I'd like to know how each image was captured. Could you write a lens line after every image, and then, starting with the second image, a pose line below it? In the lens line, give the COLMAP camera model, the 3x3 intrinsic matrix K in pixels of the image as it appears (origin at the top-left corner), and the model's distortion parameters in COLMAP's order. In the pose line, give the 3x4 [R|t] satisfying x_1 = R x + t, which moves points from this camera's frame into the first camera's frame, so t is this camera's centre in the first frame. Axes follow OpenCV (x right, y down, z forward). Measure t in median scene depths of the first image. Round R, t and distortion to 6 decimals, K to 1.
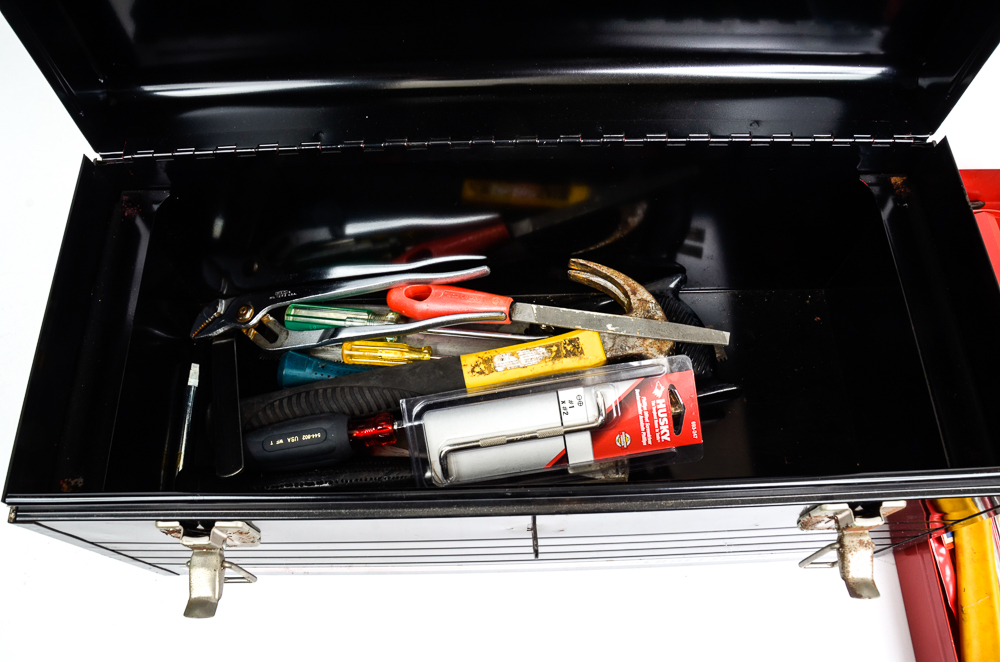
lens RADIAL K [[774.5, 0, 500.0], [0, 774.5, 331.0], [0, 0, 1]] dist [-0.170800, -0.000368]
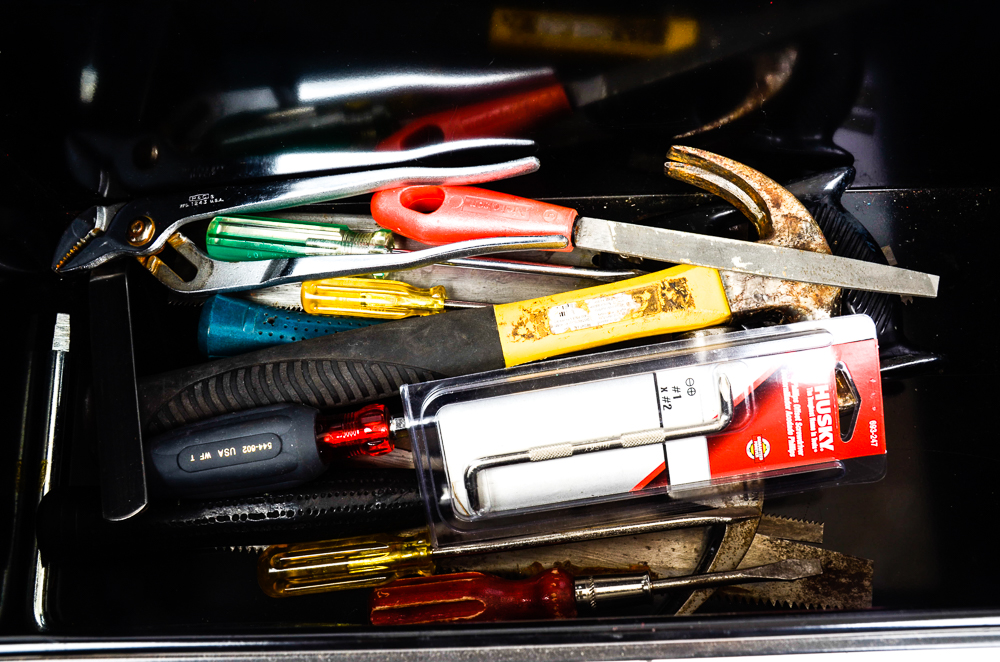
lens RADIAL K [[1004.2, 0, 500.0], [0, 1004.2, 331.0], [0, 0, 1]] dist [-0.077679, 0.022910]
pose [[0.999996, -0.002866, 0.000746, -0.046829], [0.002707, 0.986819, 0.161808, -0.078902], [-0.001200, -0.161805, 0.986822, 0.200869]]
